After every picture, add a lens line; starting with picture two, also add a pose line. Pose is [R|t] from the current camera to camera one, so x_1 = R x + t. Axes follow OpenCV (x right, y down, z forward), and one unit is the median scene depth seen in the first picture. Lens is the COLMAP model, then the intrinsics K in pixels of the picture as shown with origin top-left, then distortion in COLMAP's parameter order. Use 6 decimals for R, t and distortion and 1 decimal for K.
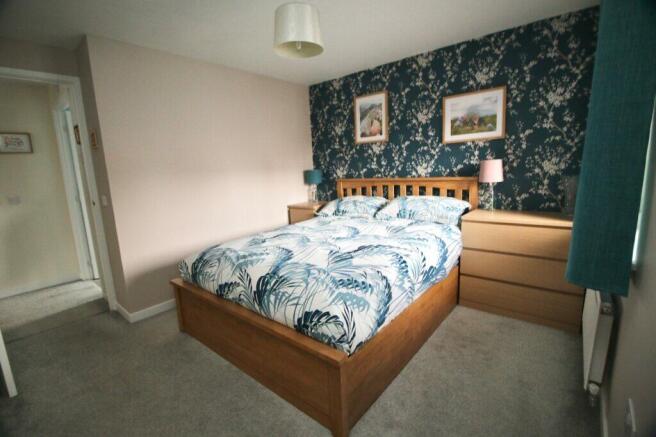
lens RADIAL K [[268.7, 0, 328.3], [0, 268.7, 233.7], [0, 0, 1]] dist [-0.002687, -0.000386]
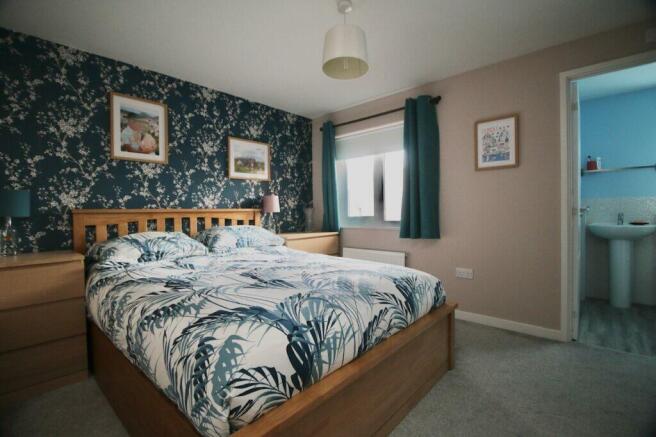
lens RADIAL K [[304.4, 0, 328.0], [0, 304.4, 218.5], [0, 0, 1]] dist [-0.000765, -0.000449]
pose [[0.089032, -0.017028, 0.995883, -0.665147], [0.201518, 0.979484, -0.001268, -0.090232], [-0.975430, 0.200801, 0.090637, 0.494867]]
